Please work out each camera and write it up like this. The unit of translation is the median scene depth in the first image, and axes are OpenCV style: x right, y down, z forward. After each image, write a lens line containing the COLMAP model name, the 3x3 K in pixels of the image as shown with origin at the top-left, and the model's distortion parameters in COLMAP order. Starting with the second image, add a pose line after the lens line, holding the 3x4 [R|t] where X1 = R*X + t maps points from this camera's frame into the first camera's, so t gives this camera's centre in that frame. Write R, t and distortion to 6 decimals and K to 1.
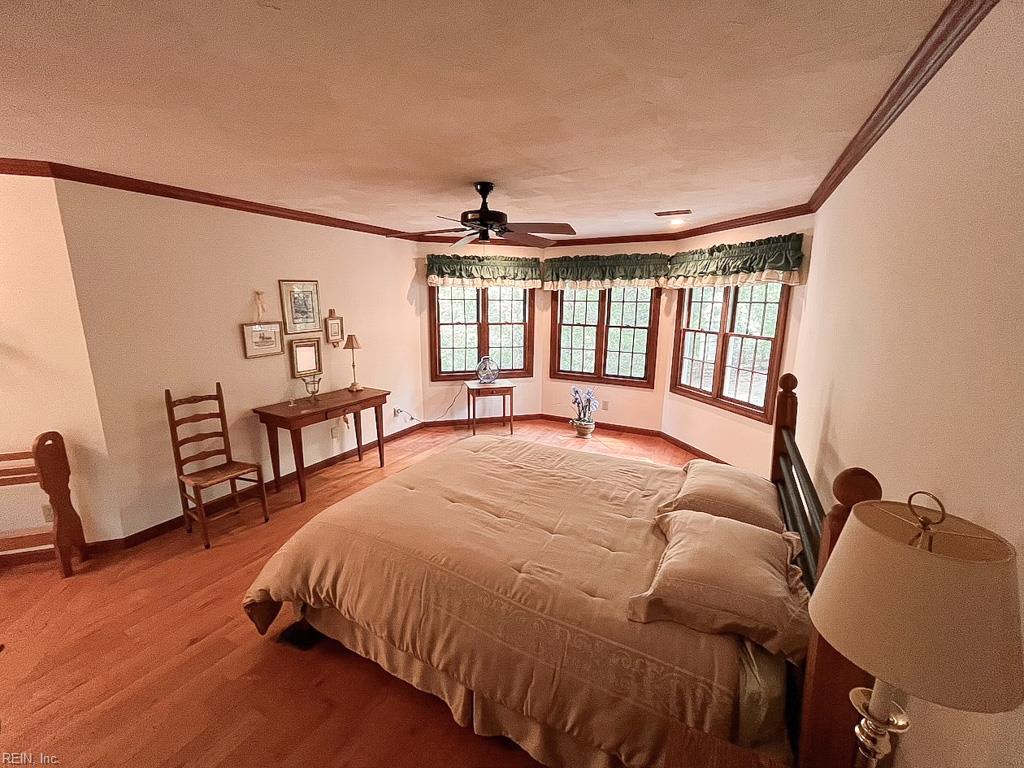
lens RADIAL K [[423.3, 0, 510.2], [0, 423.3, 381.6], [0, 0, 1]] dist [0.000236, -0.000033]
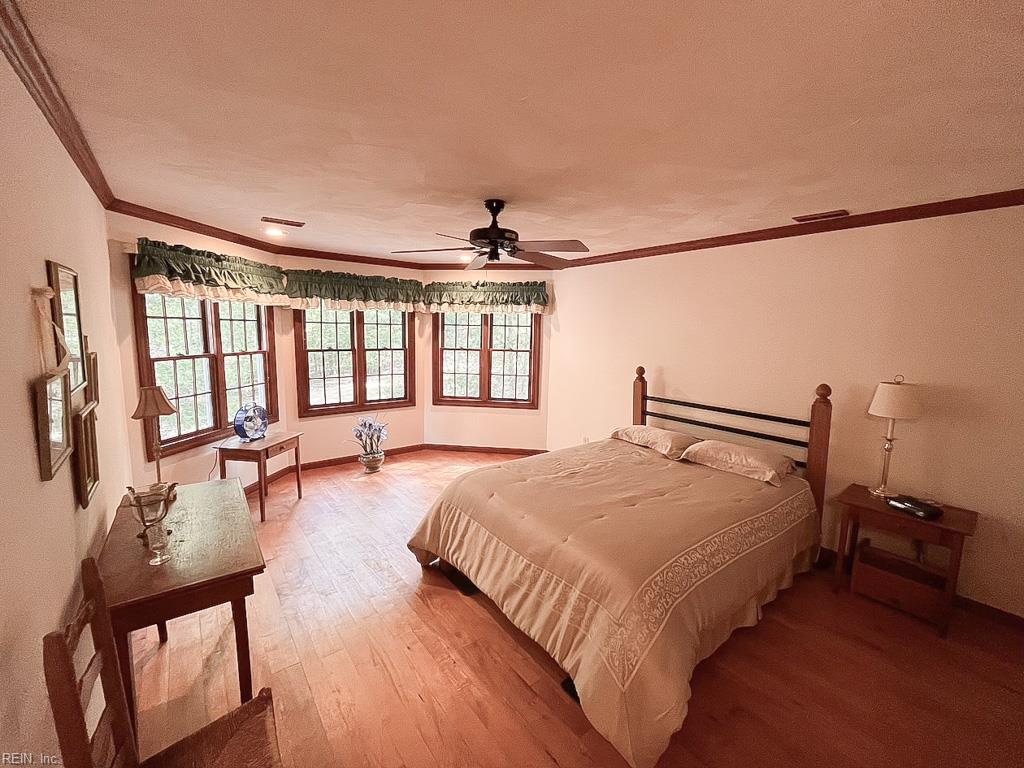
lens RADIAL K [[423.3, 0, 510.2], [0, 423.3, 381.6], [0, 0, 1]] dist [0.000236, -0.000033]
pose [[0.401484, -0.112750, 0.908899, -0.549683], [0.160076, 0.985756, 0.051574, -0.062567], [-0.901768, 0.124787, 0.413814, 0.356064]]
